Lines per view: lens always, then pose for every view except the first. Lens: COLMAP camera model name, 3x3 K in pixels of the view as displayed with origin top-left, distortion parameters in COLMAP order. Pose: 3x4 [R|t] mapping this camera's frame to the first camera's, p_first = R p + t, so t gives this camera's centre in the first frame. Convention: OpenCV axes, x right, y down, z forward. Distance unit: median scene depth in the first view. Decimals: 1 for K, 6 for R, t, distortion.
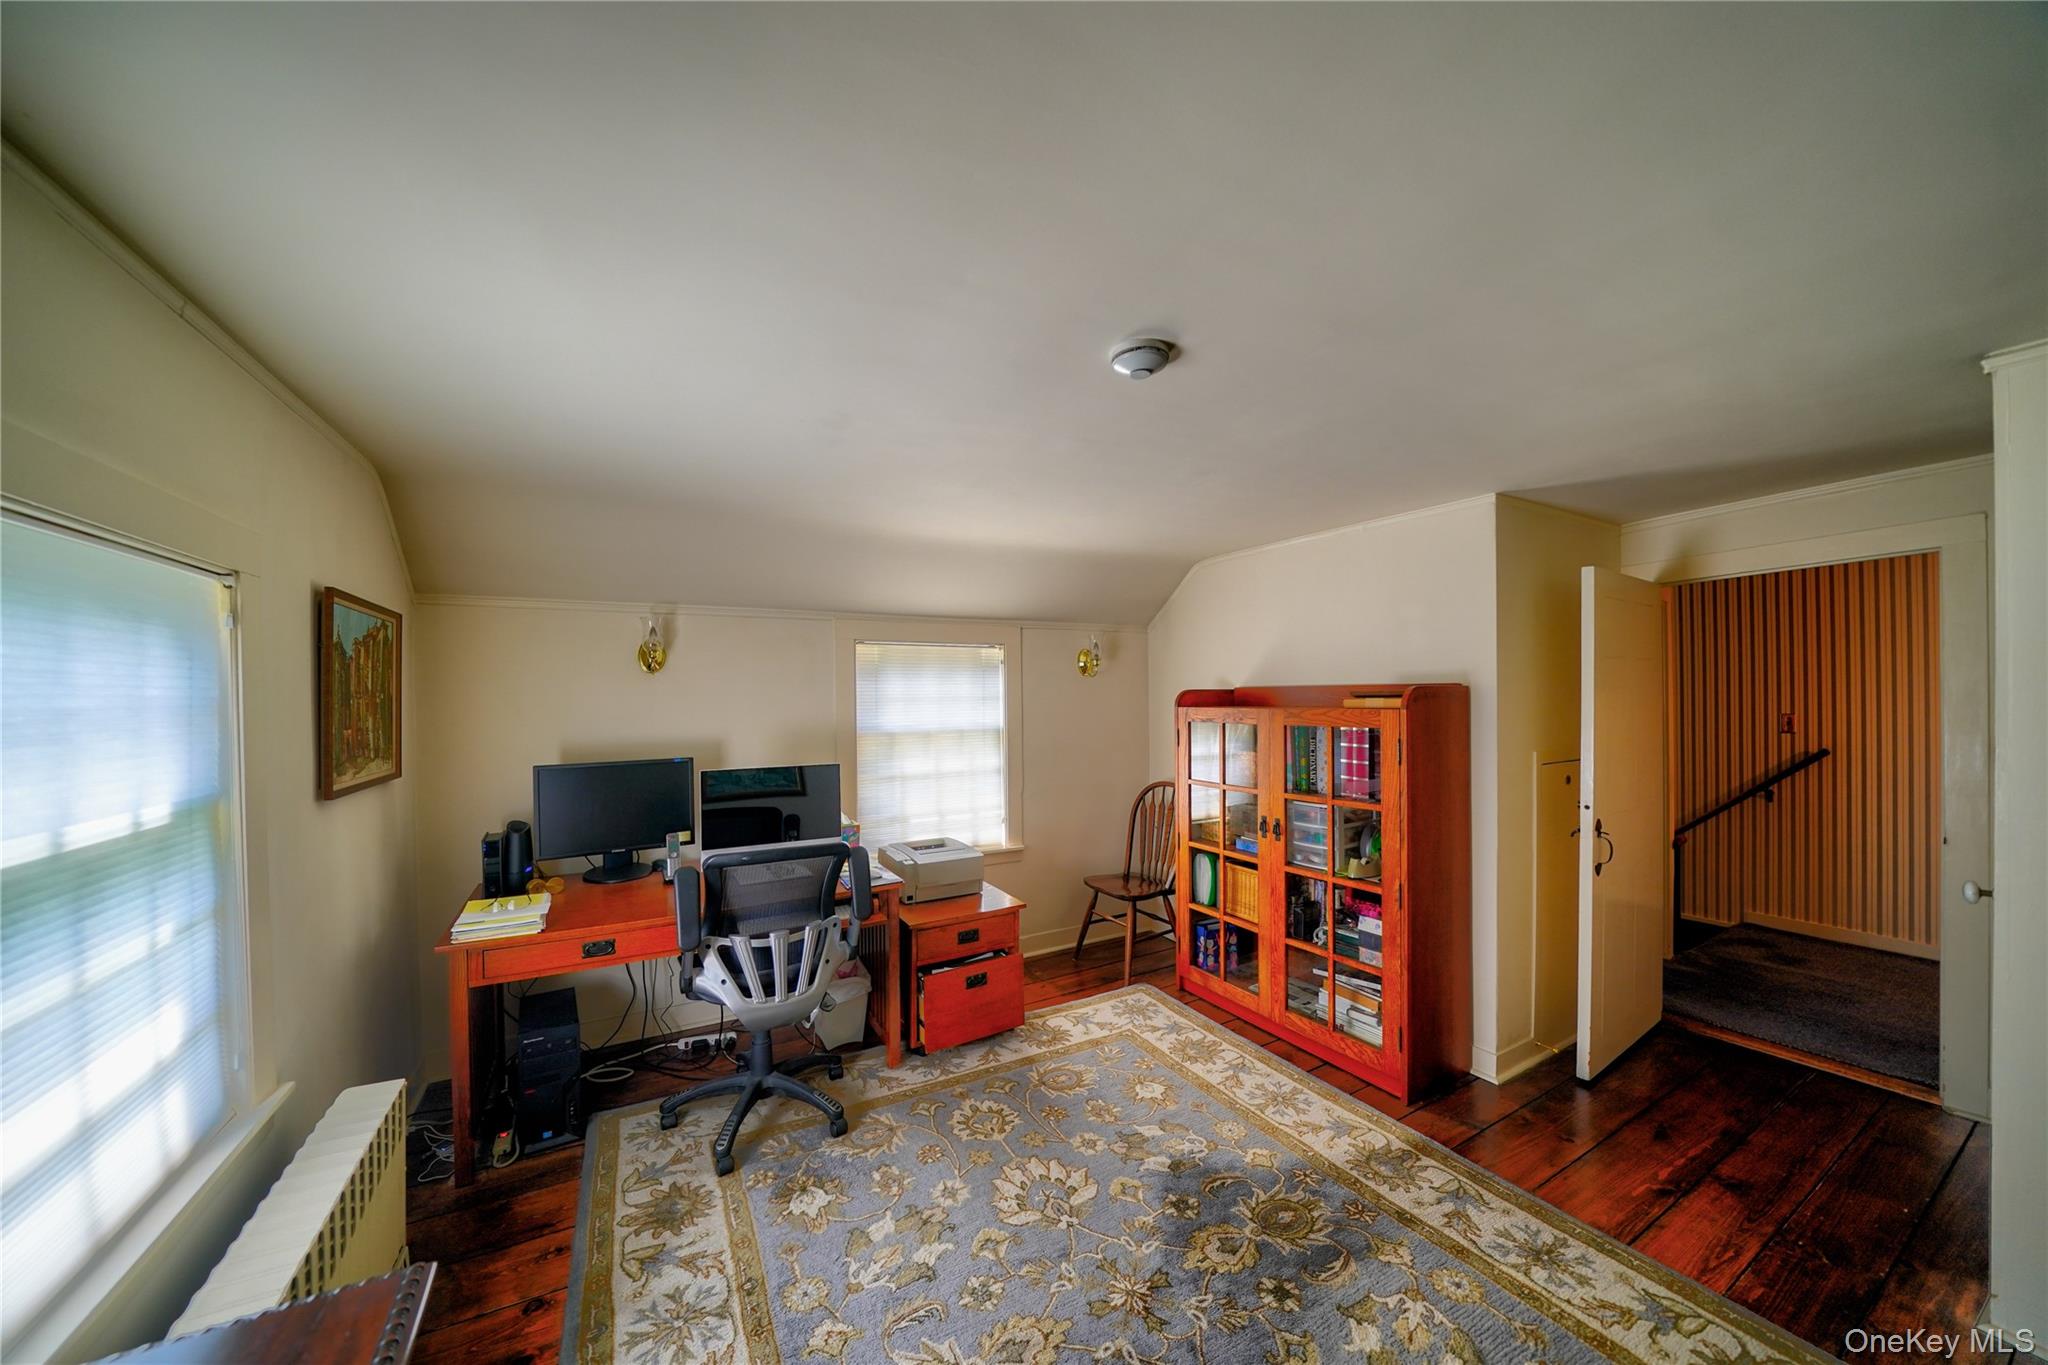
lens RADIAL K [[717.5, 0, 1024.0], [0, 717.5, 682.5], [0, 0, 1]] dist [-0.024536, 0.000016]
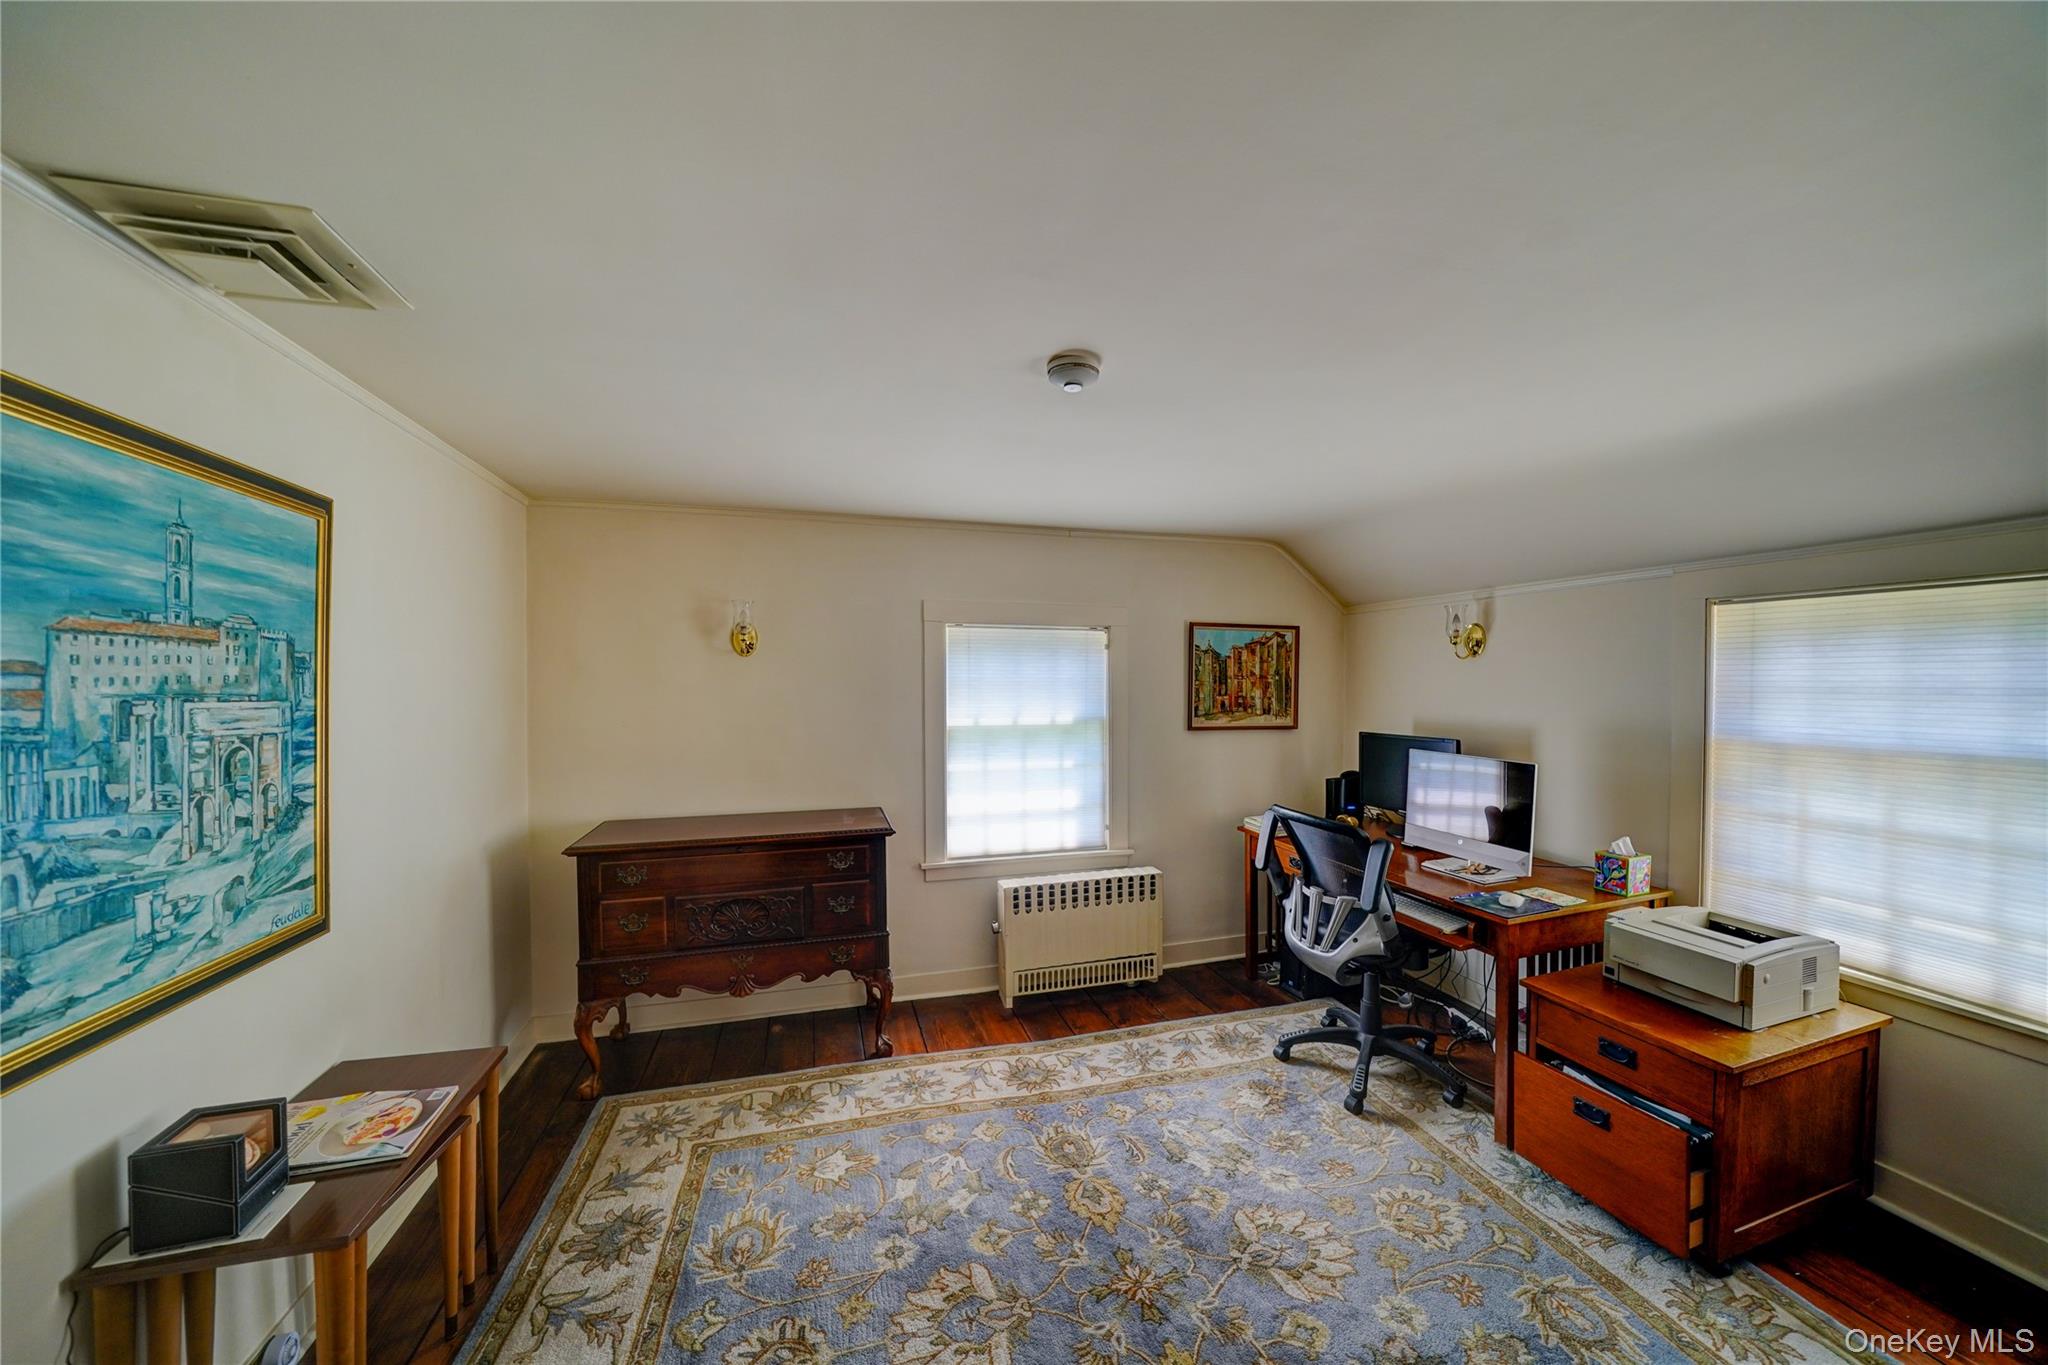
lens RADIAL K [[717.5, 0, 1024.0], [0, 717.5, 682.5], [0, 0, 1]] dist [-0.024536, 0.000016]
pose [[-0.229831, 0.016727, -0.973087, 0.830687], [0.019361, 0.999733, 0.012612, -0.002435], [0.973038, -0.015941, -0.230093, 0.784854]]
